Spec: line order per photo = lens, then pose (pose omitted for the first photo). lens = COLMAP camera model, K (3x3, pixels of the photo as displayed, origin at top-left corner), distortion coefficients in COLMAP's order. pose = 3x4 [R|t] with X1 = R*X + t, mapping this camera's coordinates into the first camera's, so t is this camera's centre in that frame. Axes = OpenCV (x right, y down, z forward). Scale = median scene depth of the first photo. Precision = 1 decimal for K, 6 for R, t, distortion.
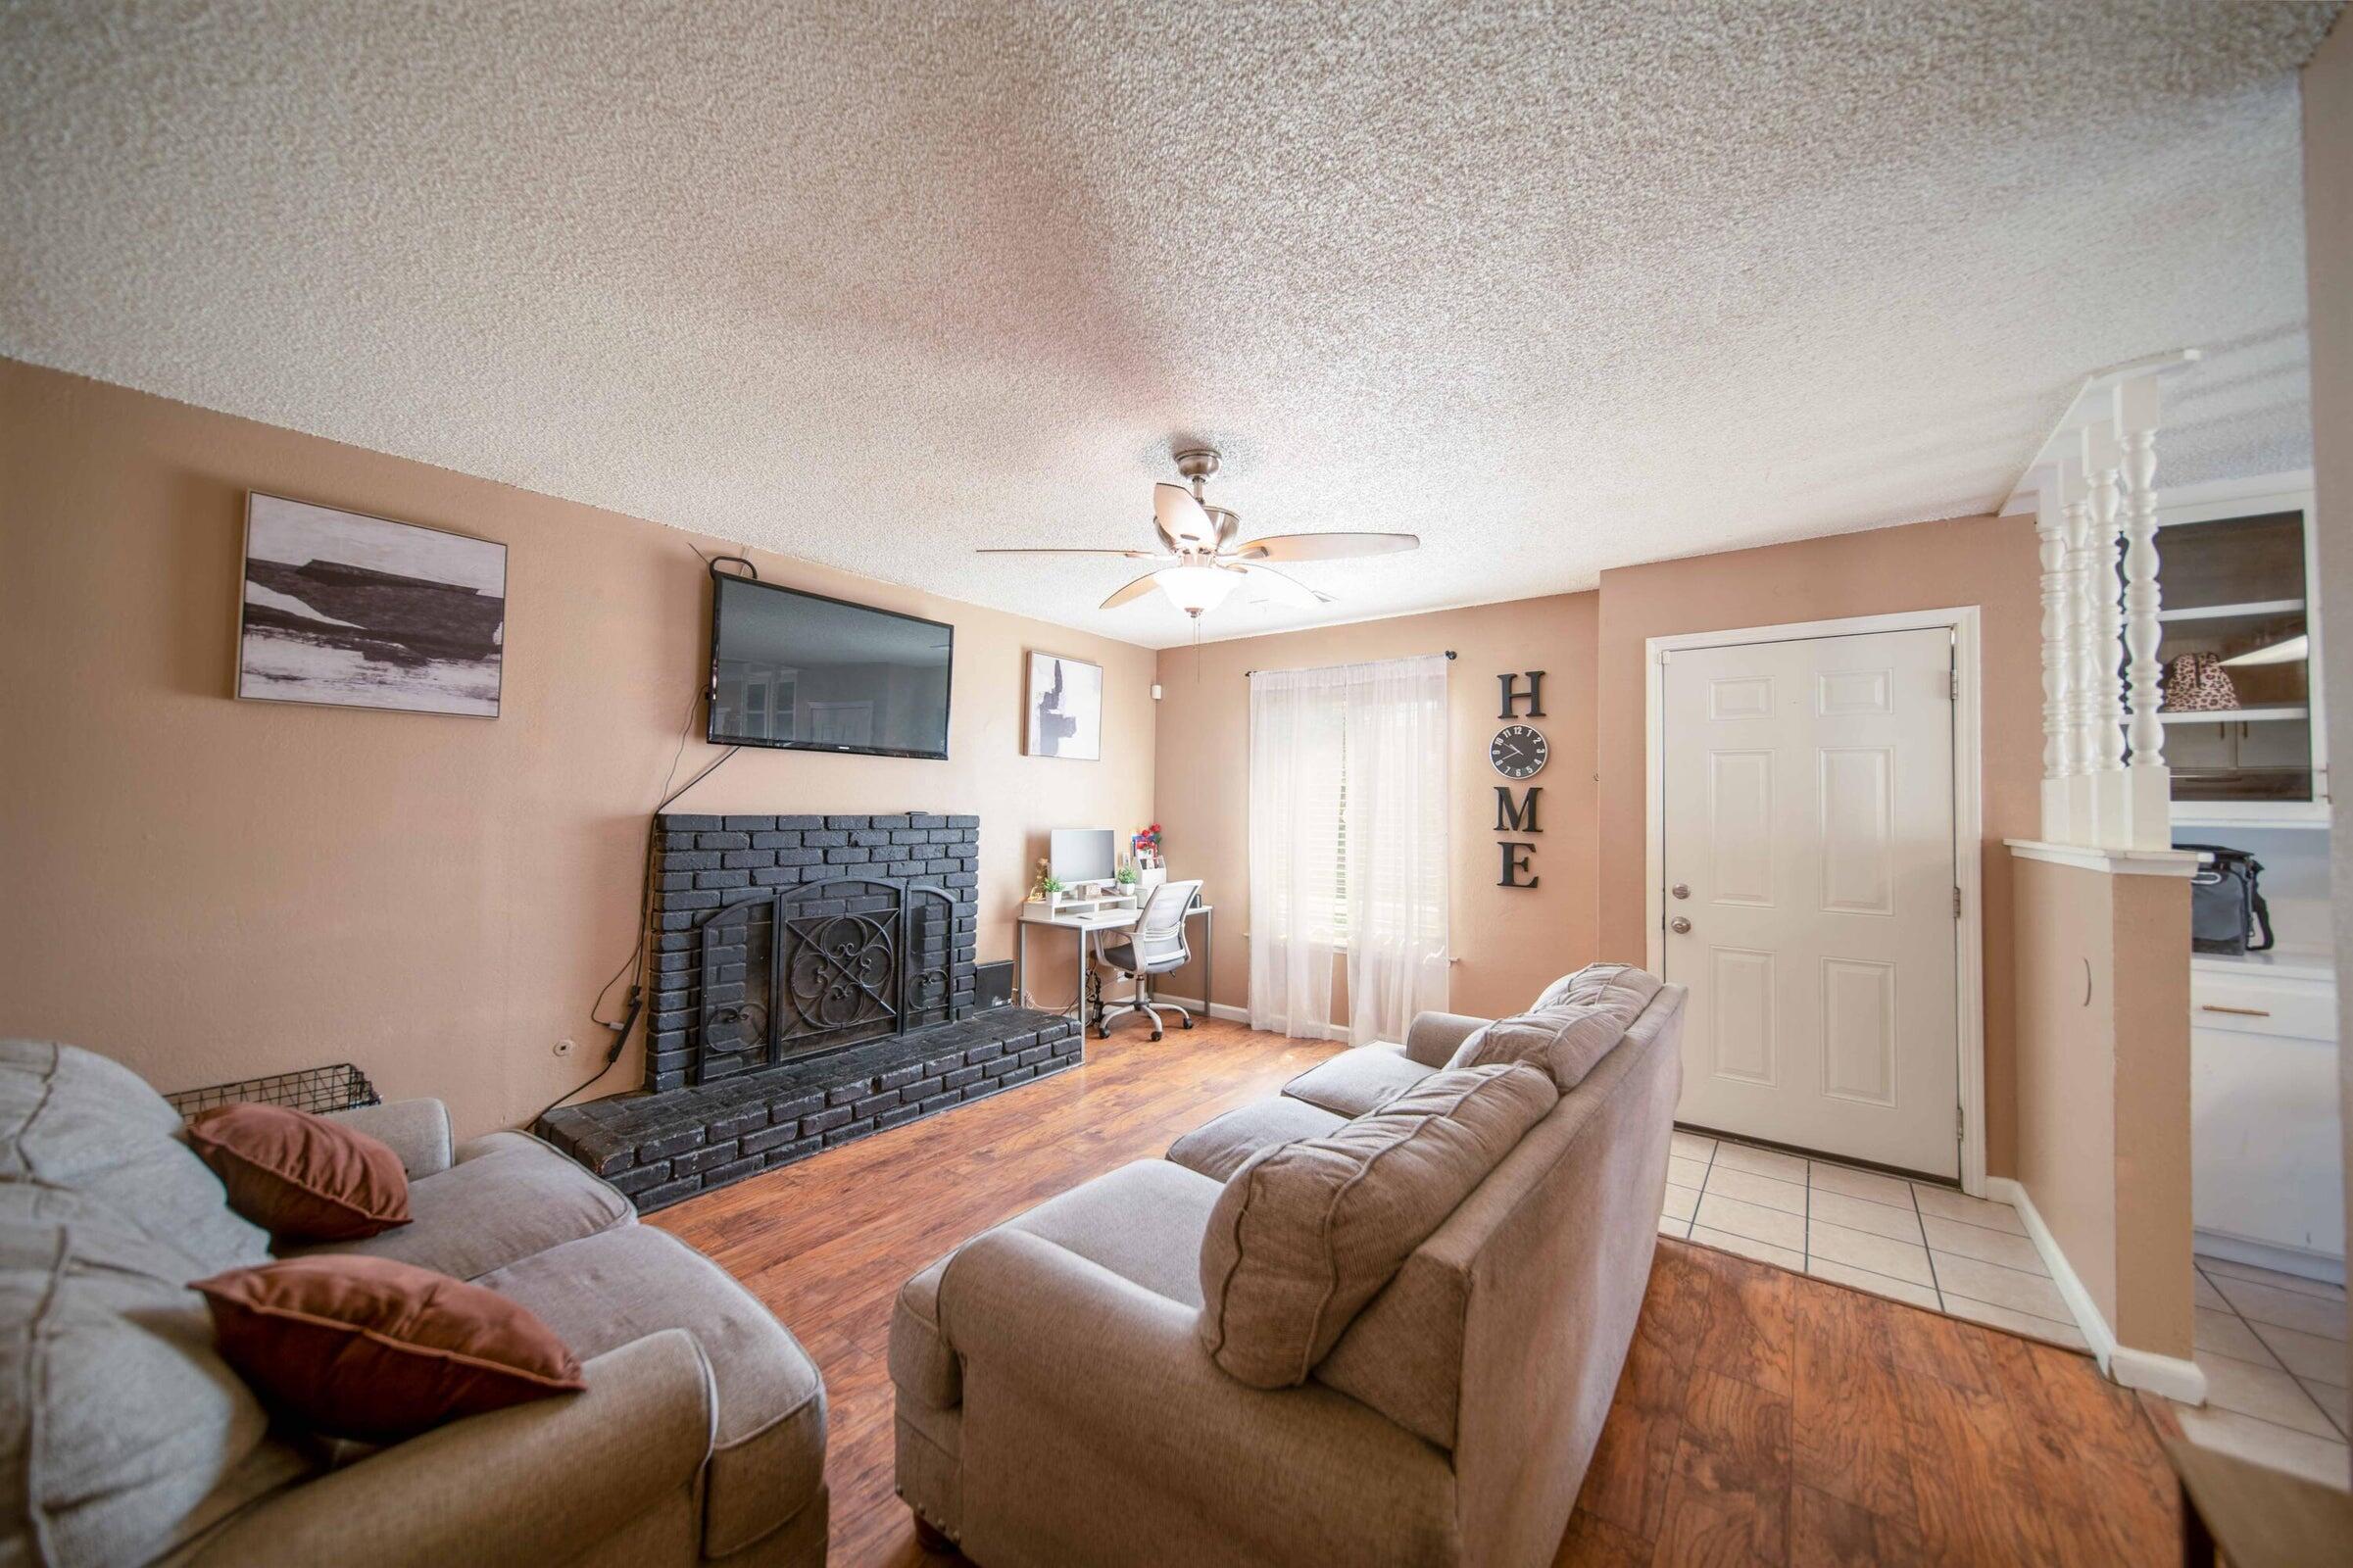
lens RADIAL K [[826.3, 0, 1169.6], [0, 826.3, 786.3], [0, 0, 1]] dist [-0.002946, -0.000195]
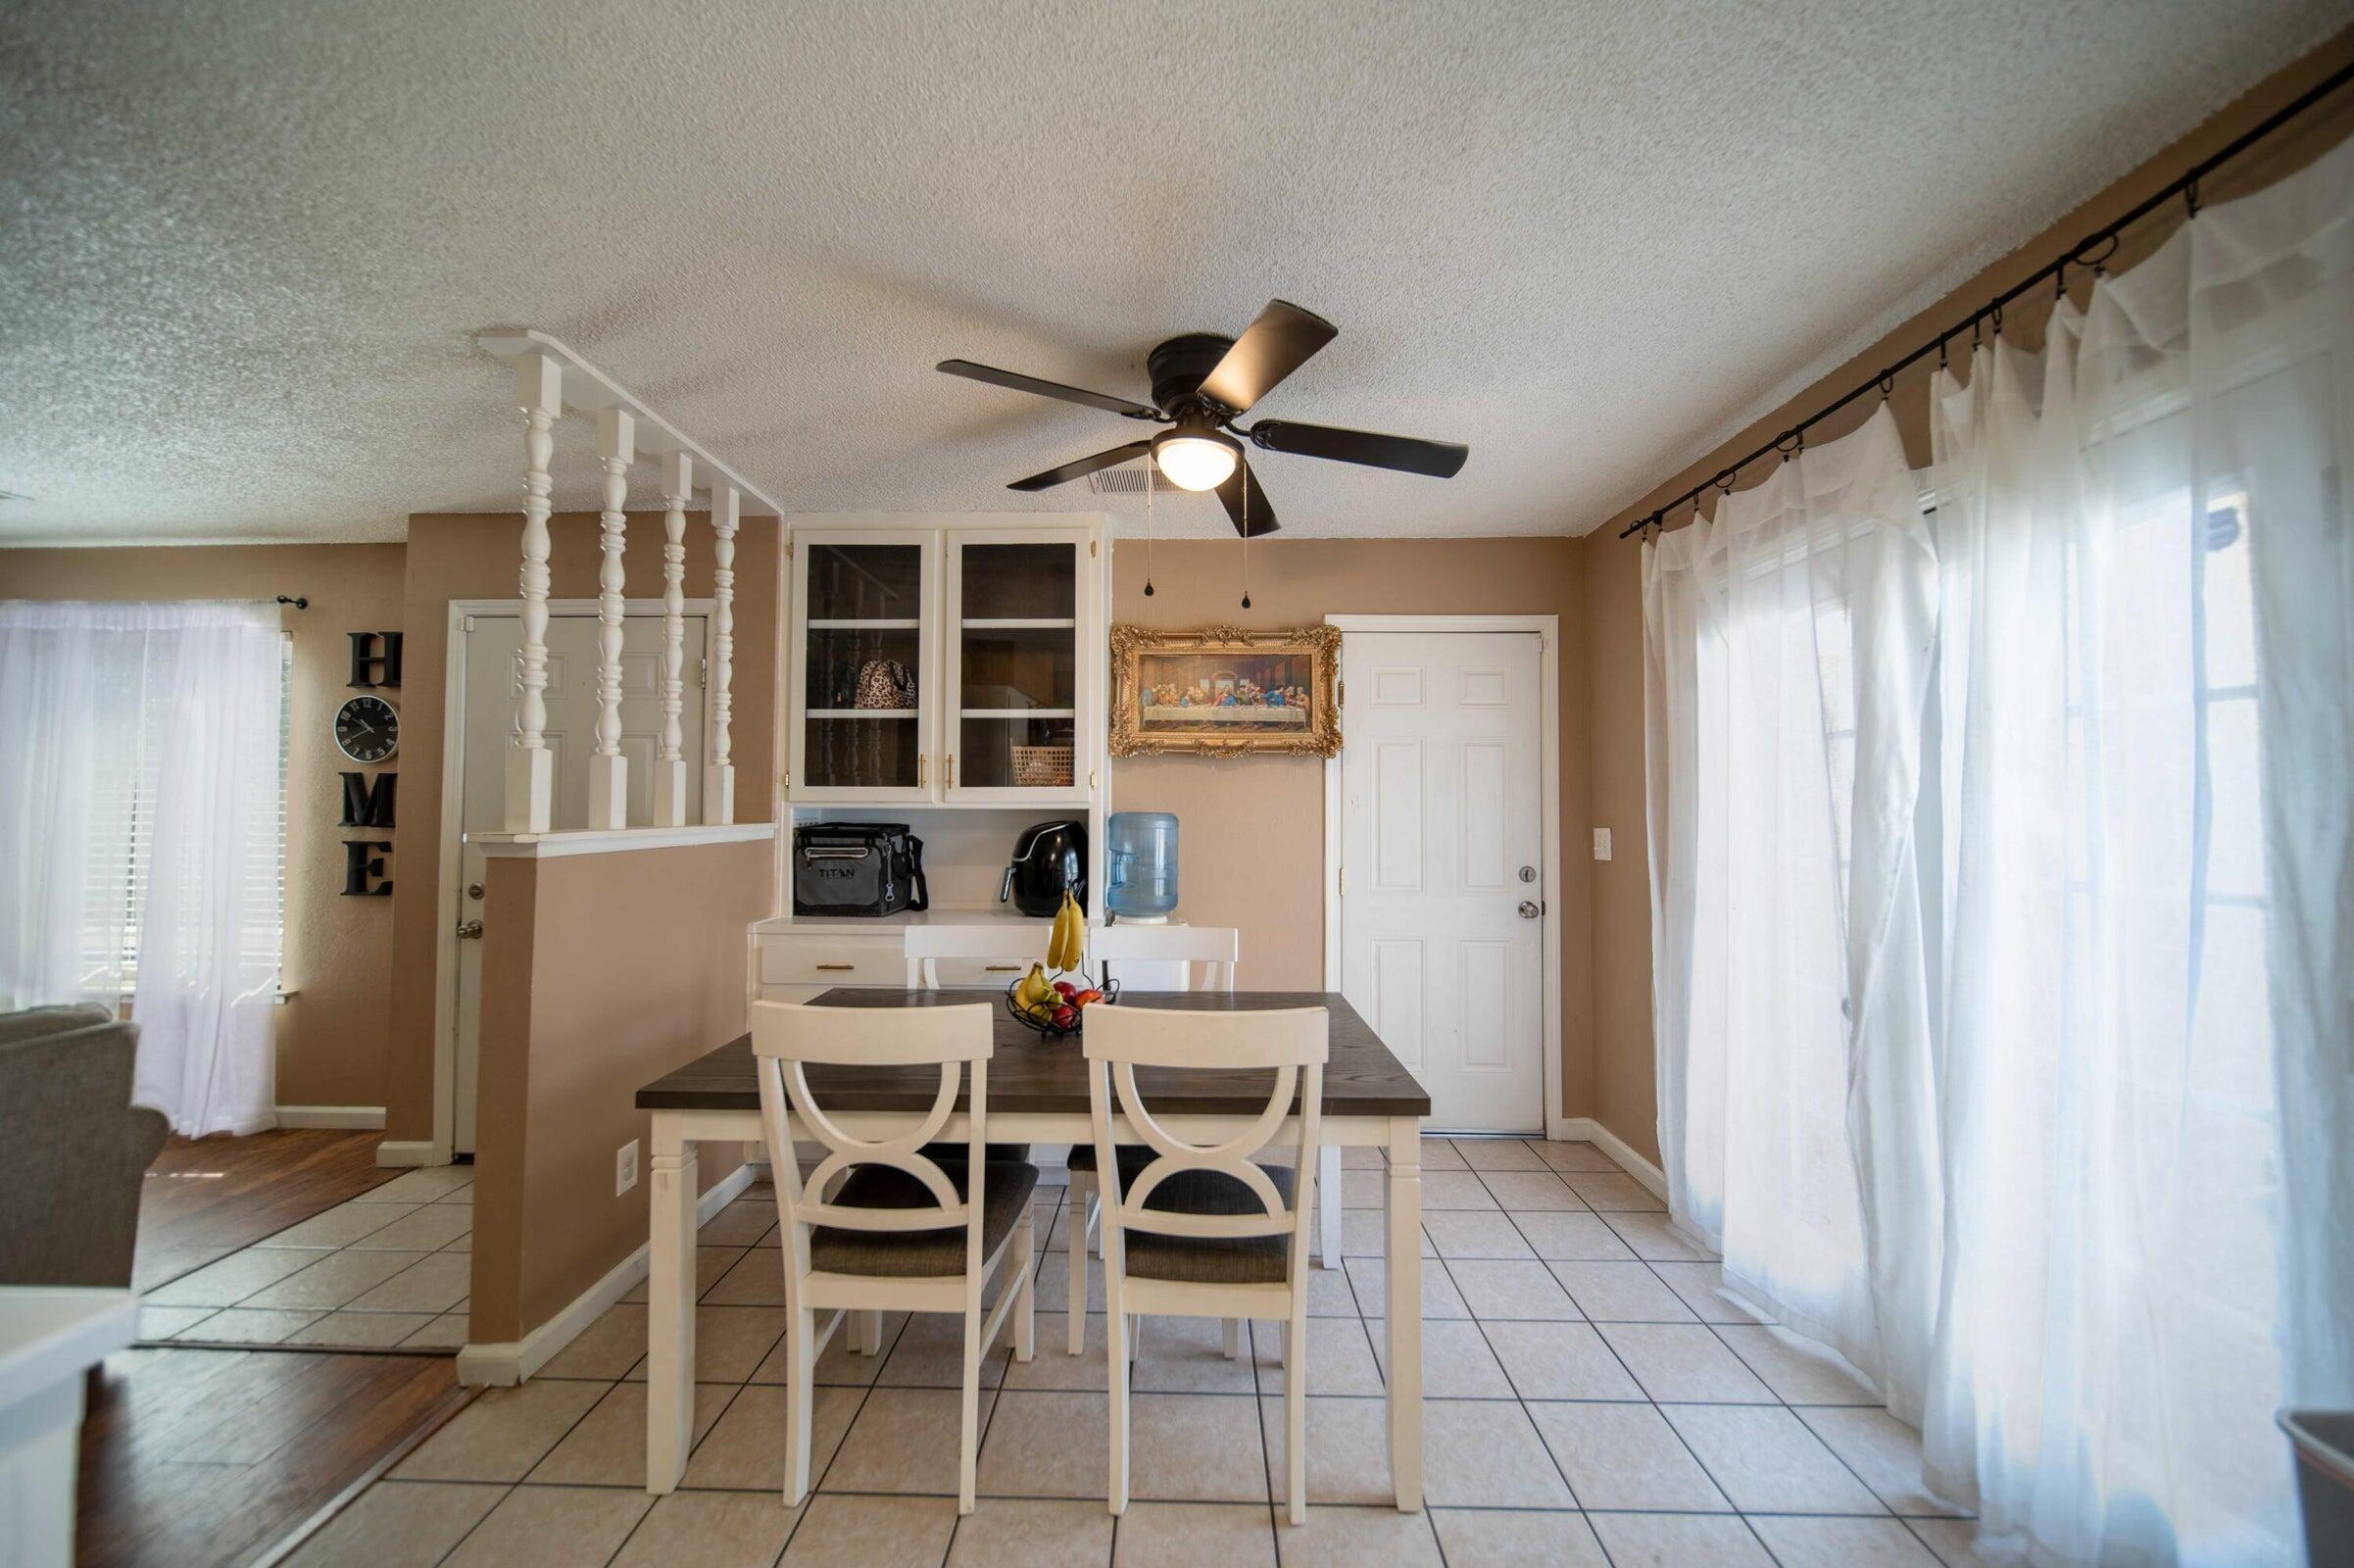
lens RADIAL K [[826.6, 0, 1166.3], [0, 826.6, 778.0], [0, 0, 1]] dist [-0.002946, -0.000195]
pose [[0.805684, 0.003865, 0.592333, 0.575741], [-0.004378, 0.999990, -0.000570, 0.003530], [-0.592329, -0.002134, 0.805693, -0.121248]]
